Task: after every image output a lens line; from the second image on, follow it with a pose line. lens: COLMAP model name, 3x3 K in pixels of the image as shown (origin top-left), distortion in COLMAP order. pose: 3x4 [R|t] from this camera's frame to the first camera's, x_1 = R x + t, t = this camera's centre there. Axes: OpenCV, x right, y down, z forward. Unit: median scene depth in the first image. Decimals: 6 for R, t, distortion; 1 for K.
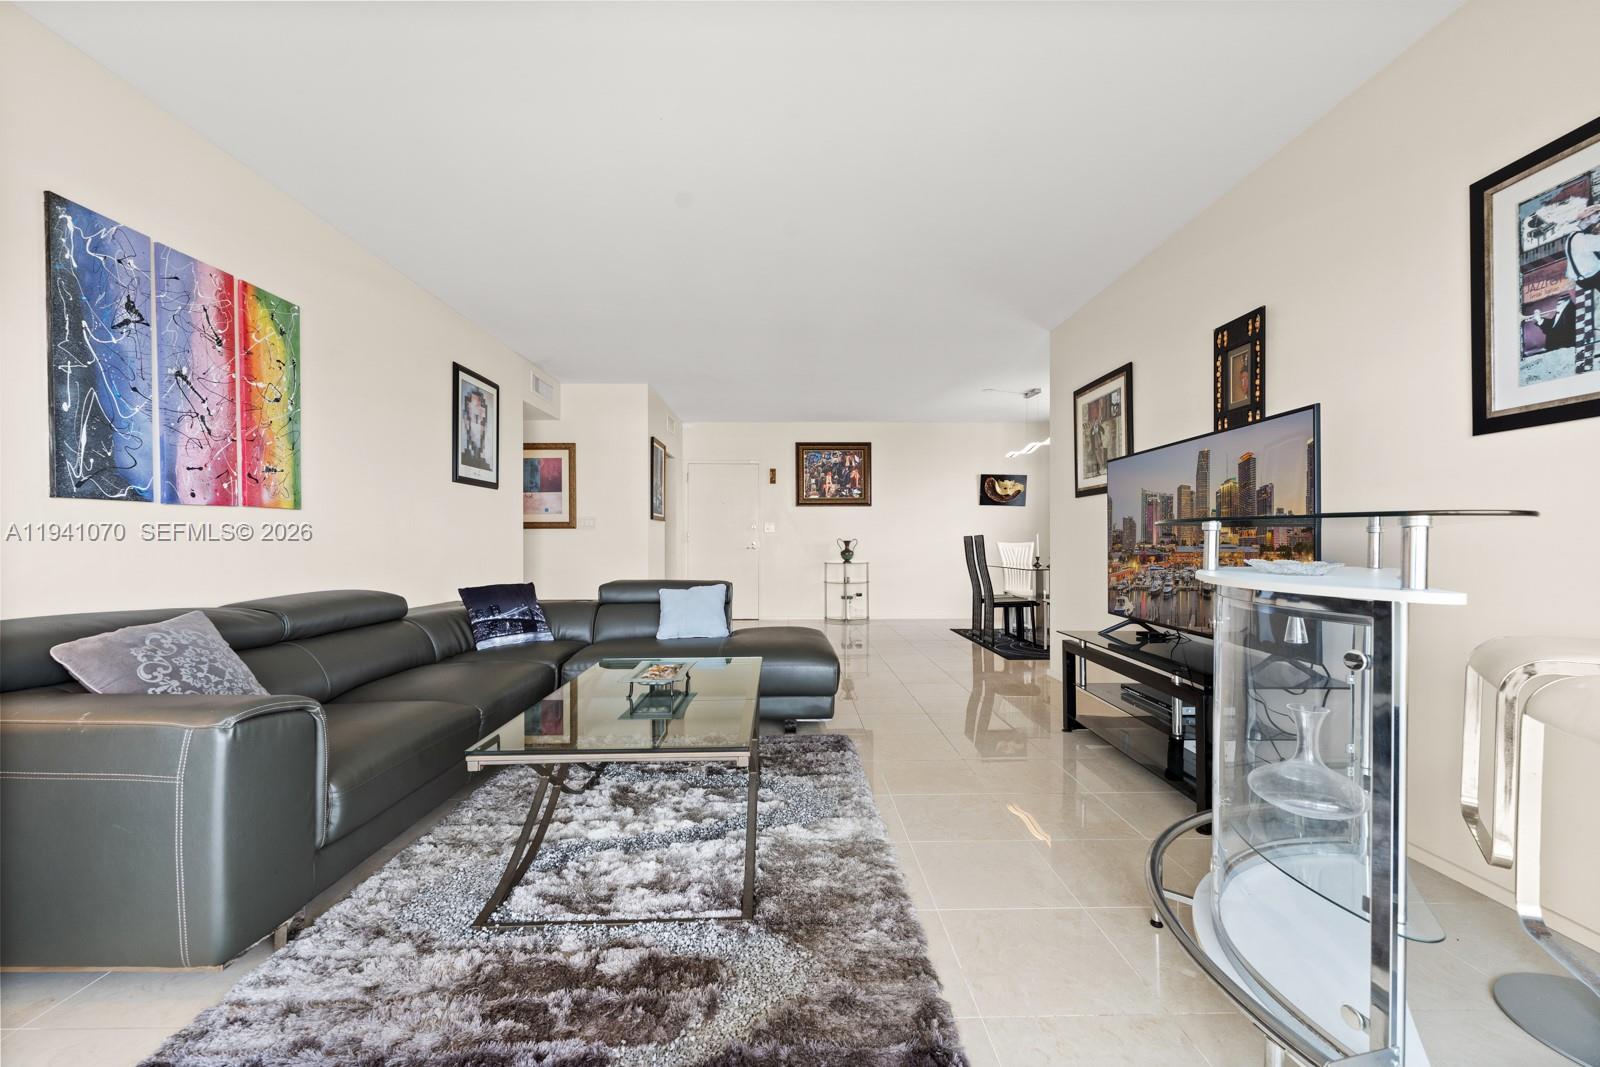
lens RADIAL K [[650.5, 0, 801.4], [0, 650.5, 537.4], [0, 0, 1]] dist [0.000707, 0.000002]
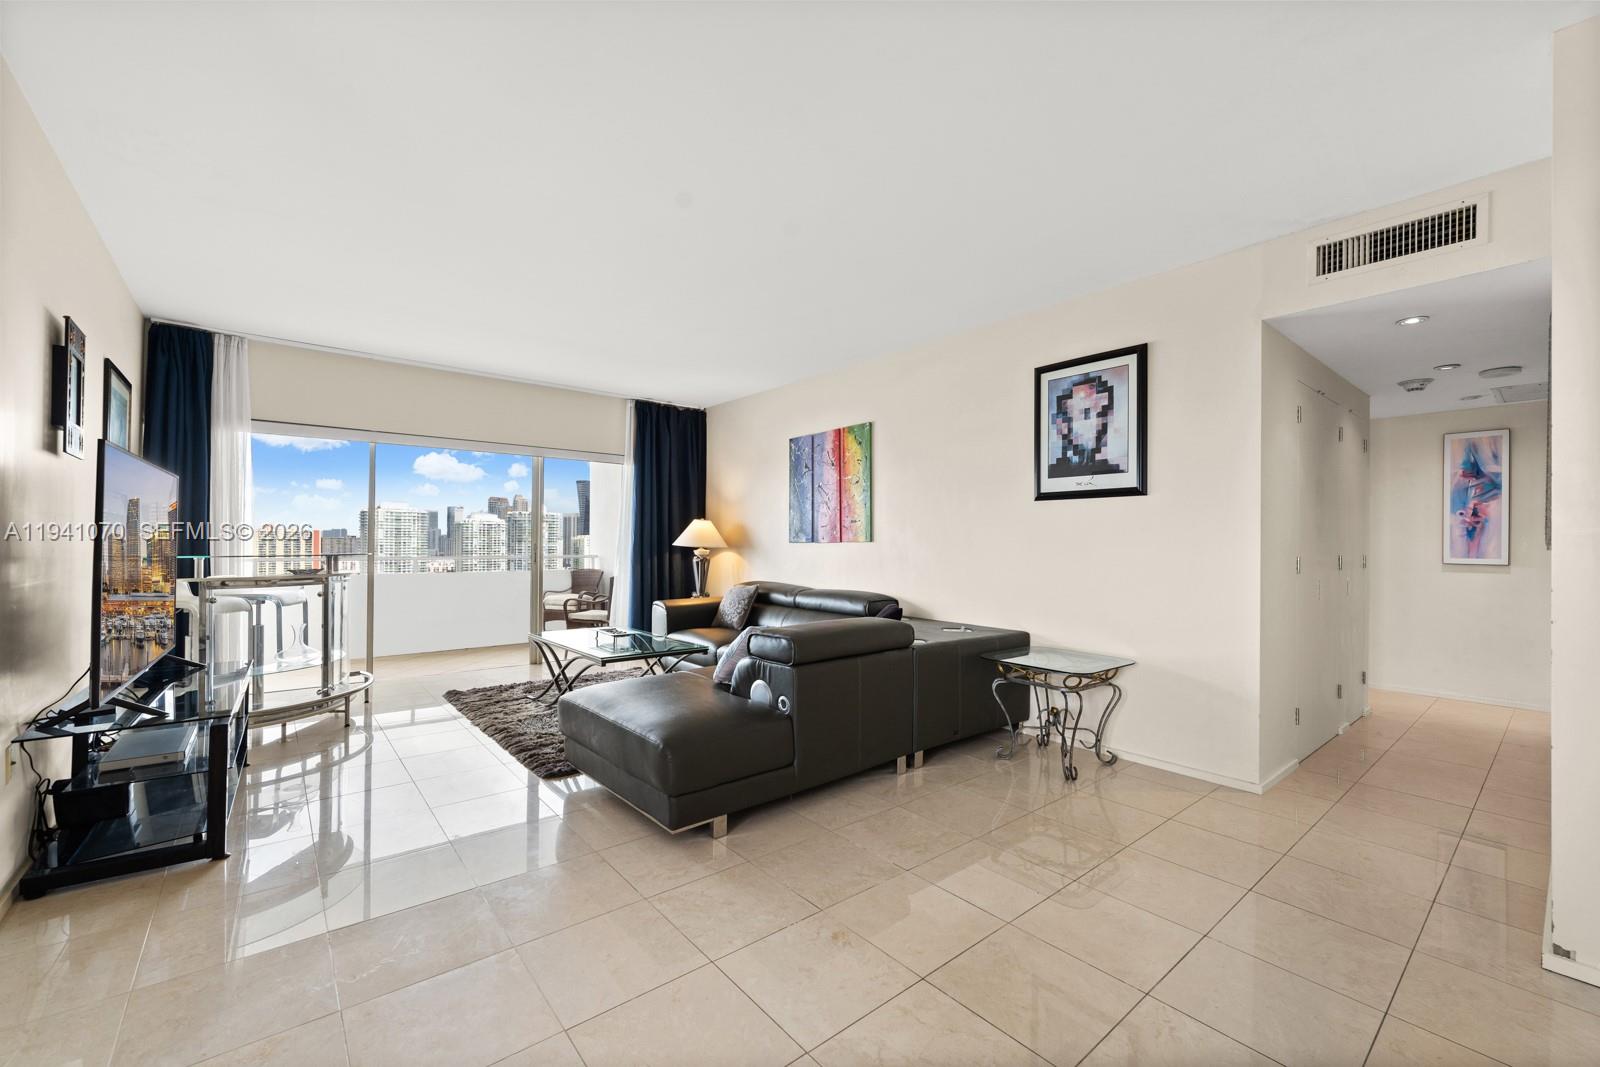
lens RADIAL K [[644.1, 0, 797.0], [0, 644.1, 539.2], [0, 0, 1]] dist [0.000296, 0.000155]
pose [[-0.779817, 0.005677, -0.625981, 0.500171], [0.009483, 0.999951, -0.002745, -0.054892], [0.625935, -0.008077, -0.779833, 2.565187]]
